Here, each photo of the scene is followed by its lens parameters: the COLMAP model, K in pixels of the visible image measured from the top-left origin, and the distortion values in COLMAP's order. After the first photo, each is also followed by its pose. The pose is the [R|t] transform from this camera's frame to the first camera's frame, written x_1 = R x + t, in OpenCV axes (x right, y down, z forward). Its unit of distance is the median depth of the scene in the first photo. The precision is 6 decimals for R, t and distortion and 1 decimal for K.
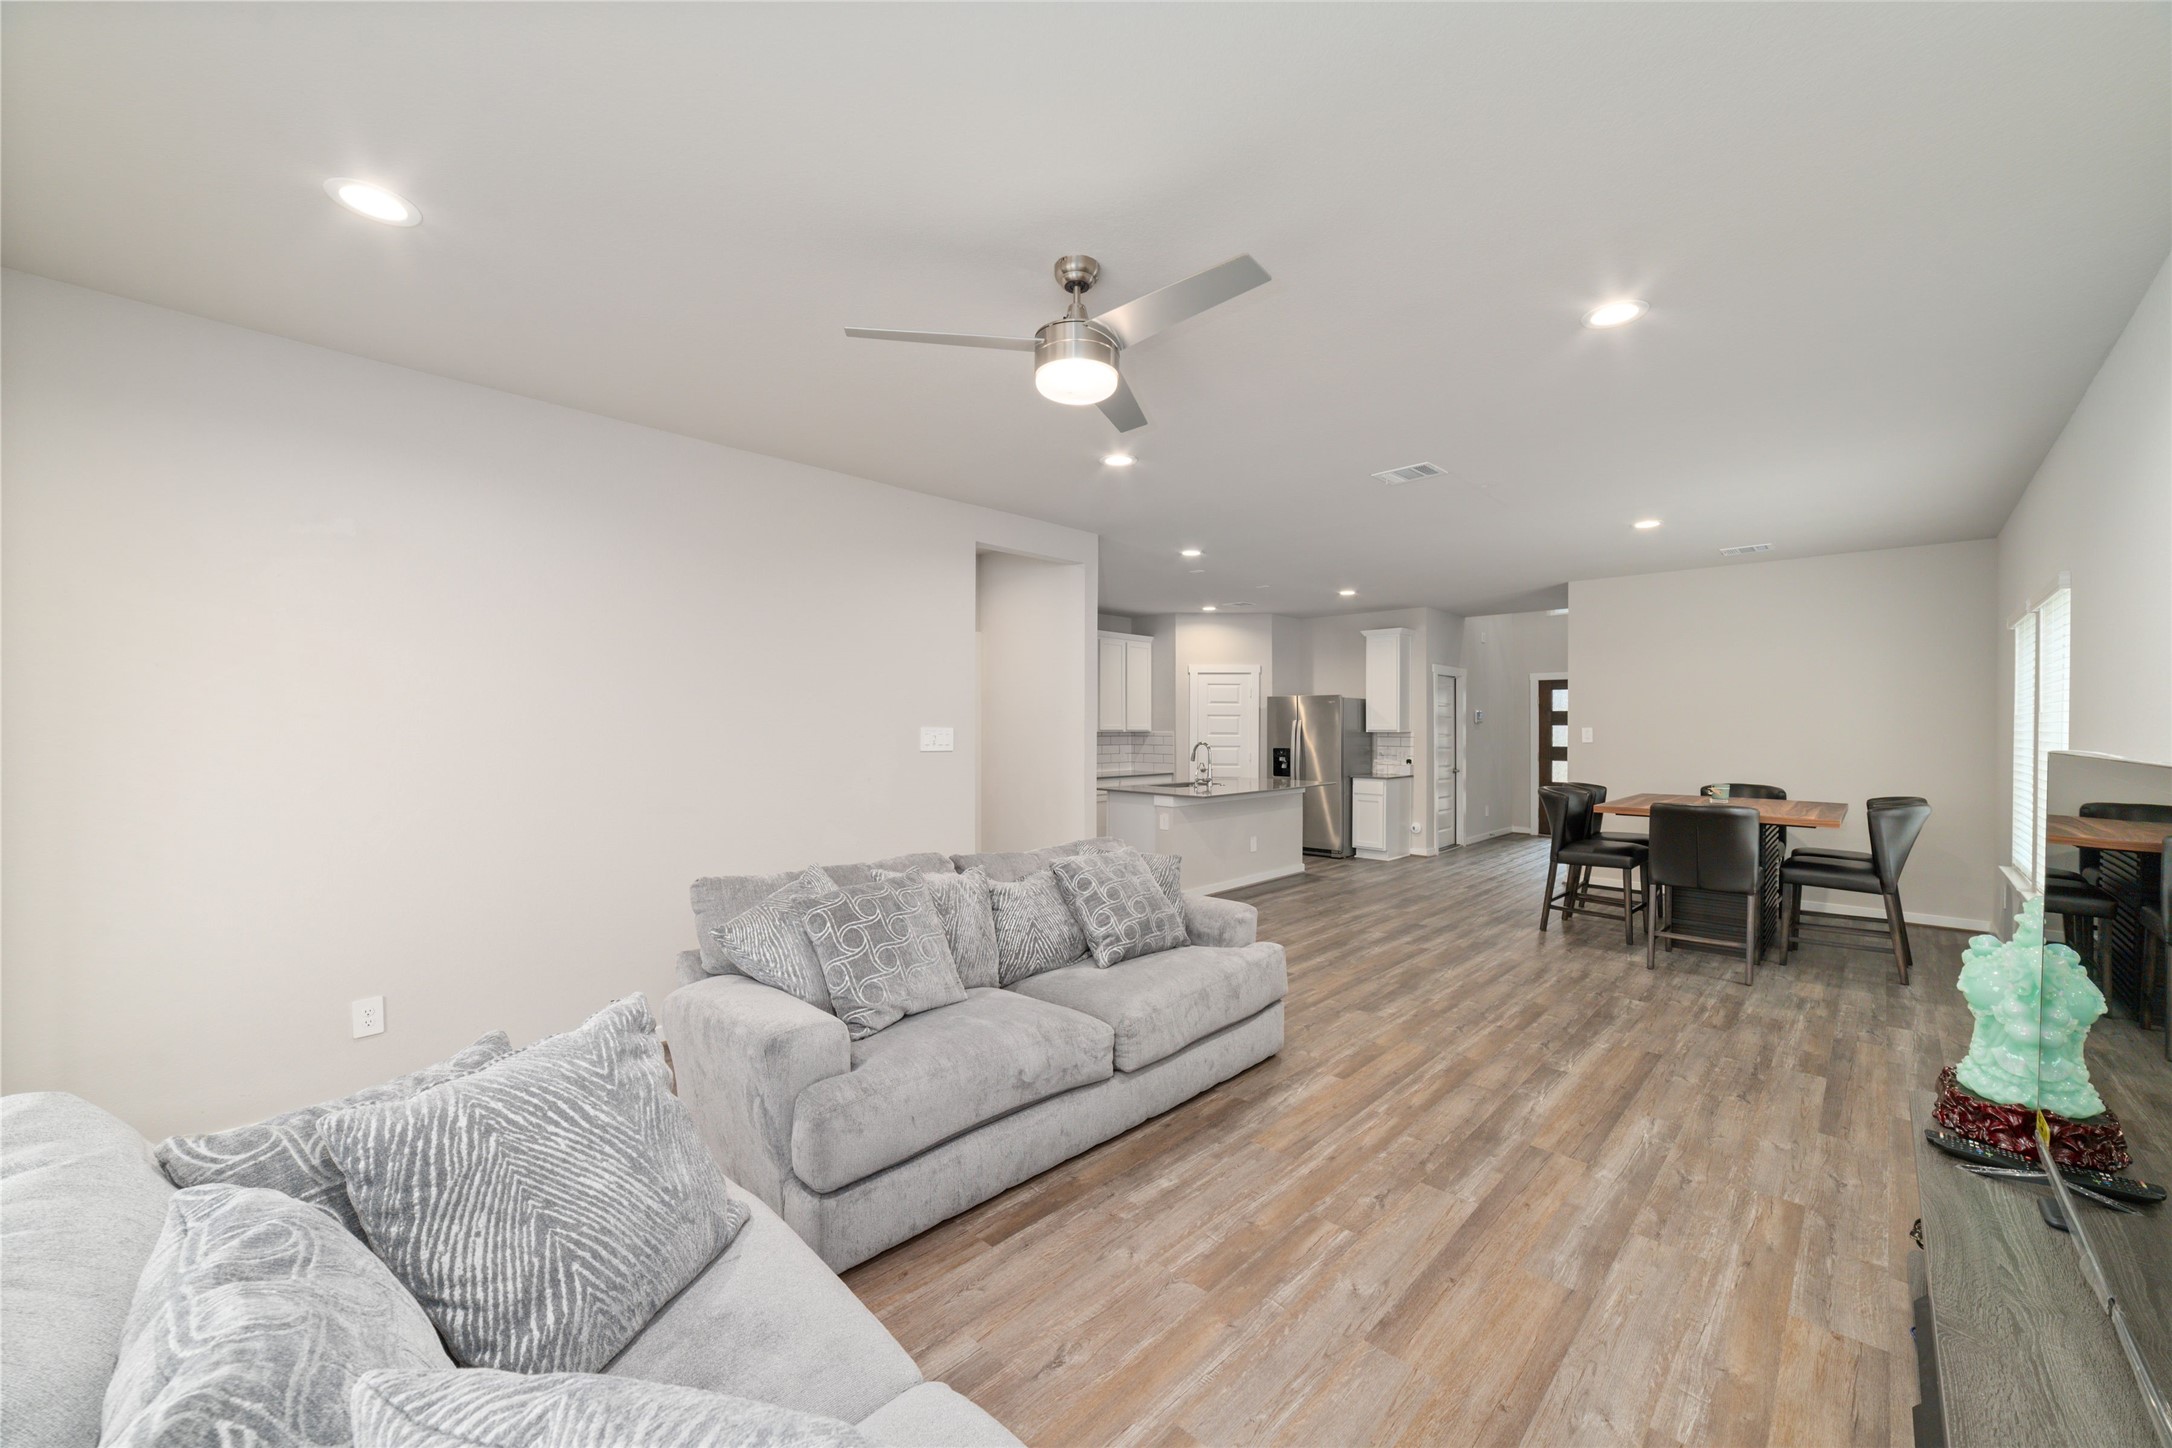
lens RADIAL K [[836.9, 0, 1087.0], [0, 836.9, 723.1], [0, 0, 1]] dist [-0.007850, 0.002137]
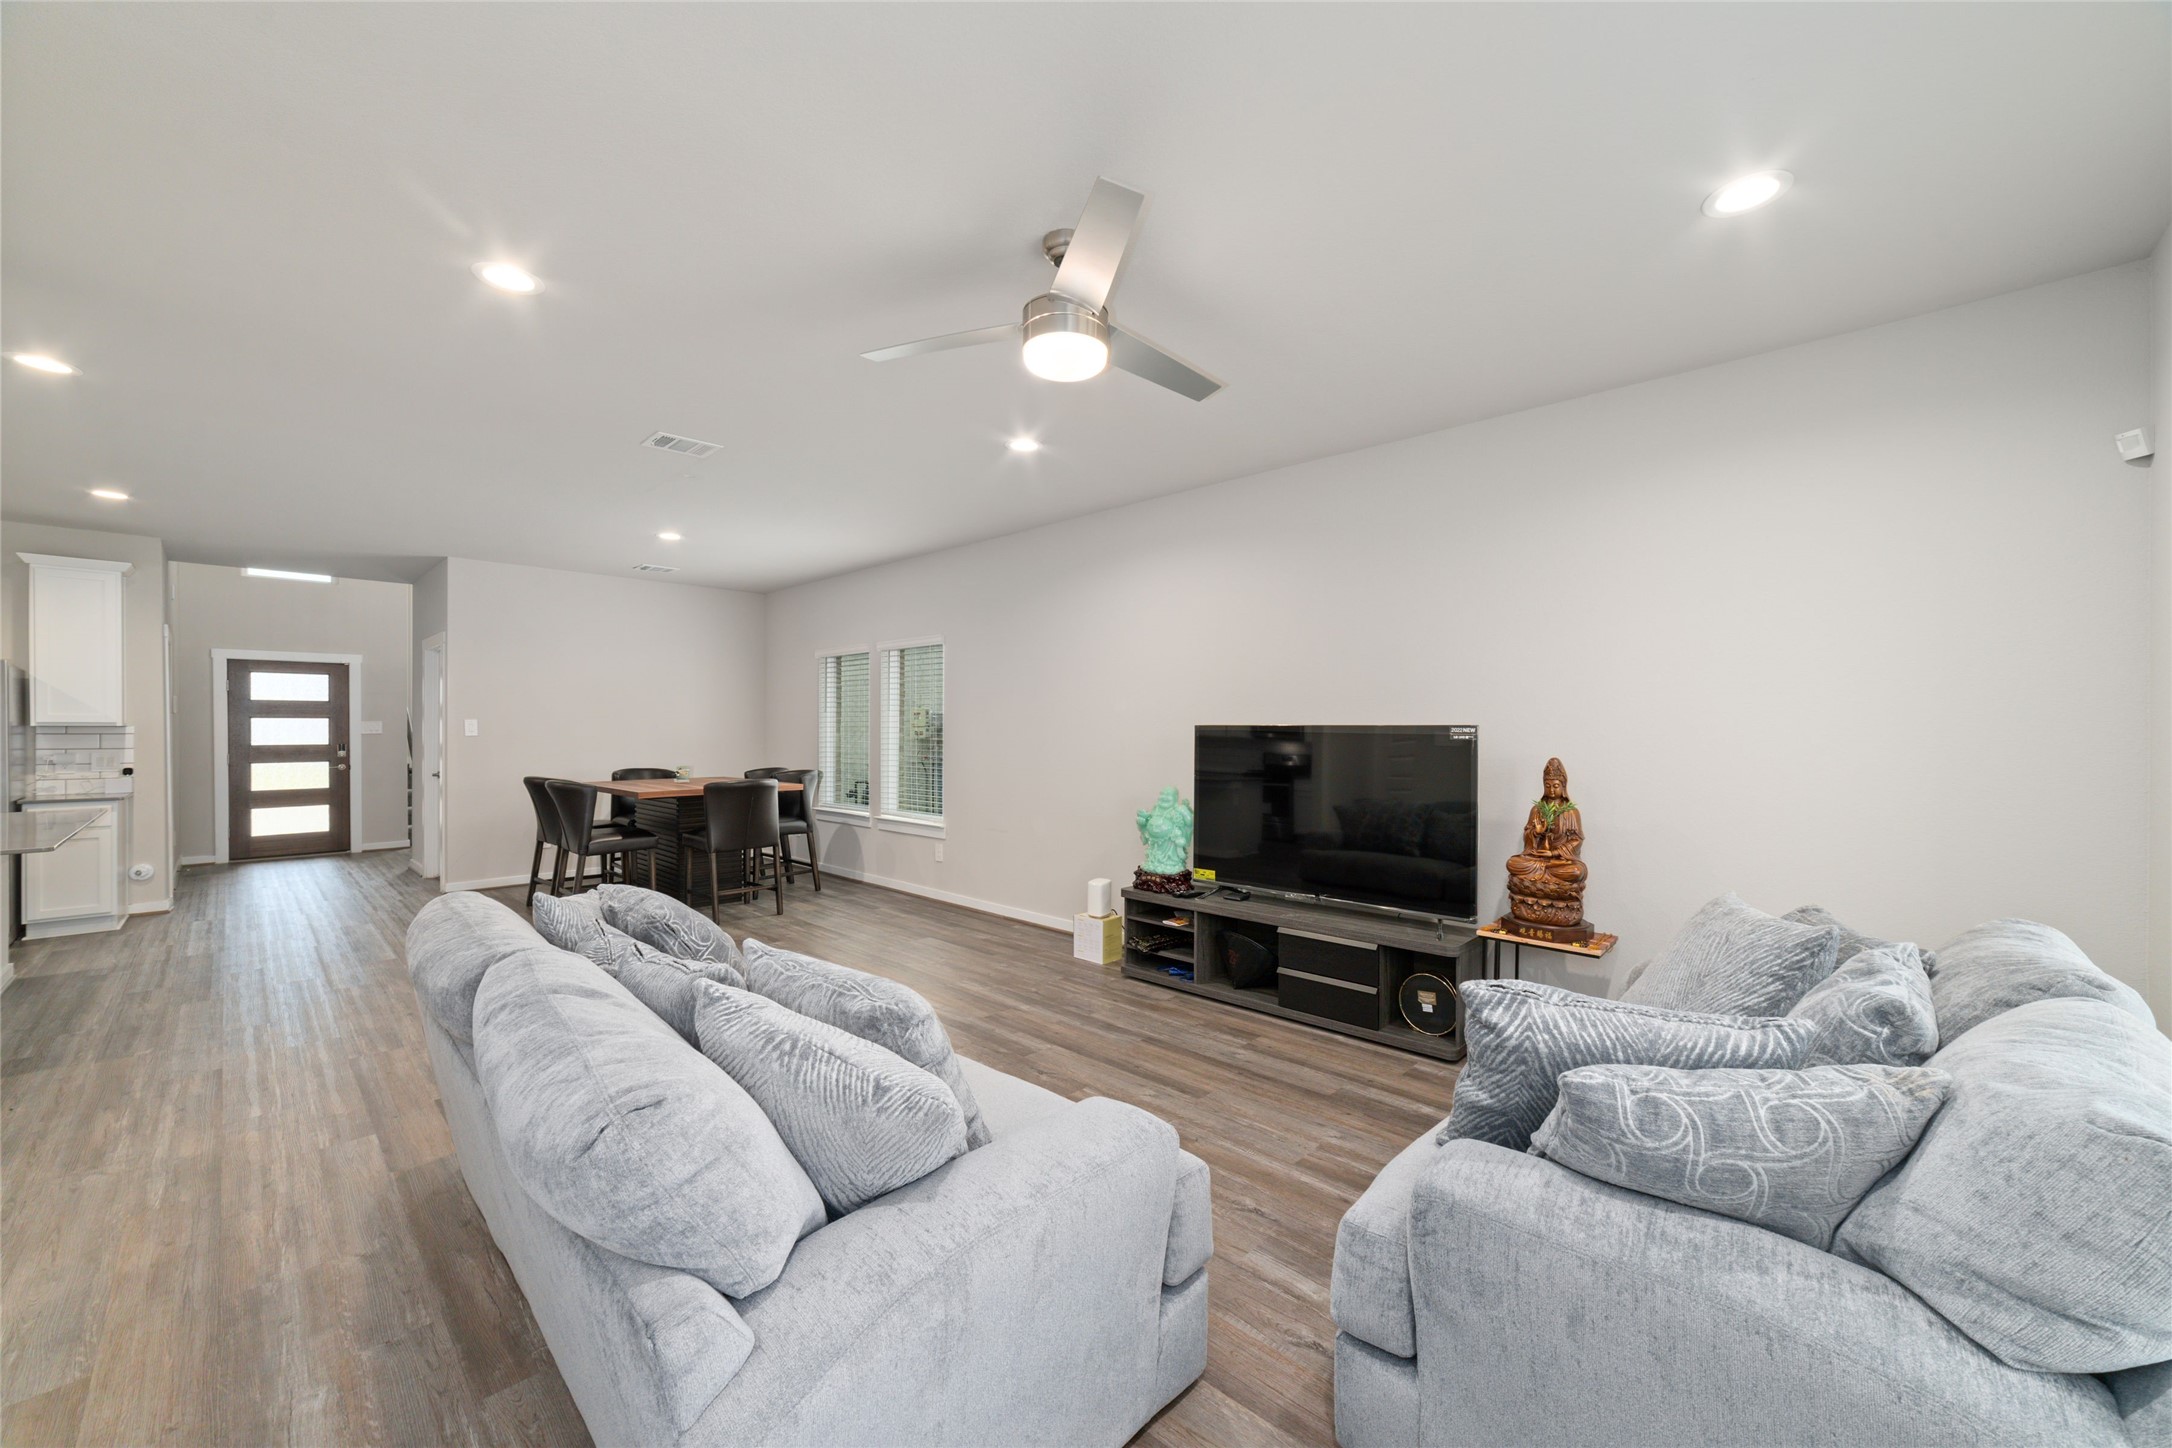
lens RADIAL K [[836.9, 0, 1085.3], [0, 836.9, 727.6], [0, 0, 1]] dist [-0.007850, 0.002137]
pose [[0.016237, -0.014560, 0.999762, -0.901047], [-0.001538, 0.999892, 0.014587, -0.000251], [-0.999867, -0.001774, 0.016213, 0.845572]]
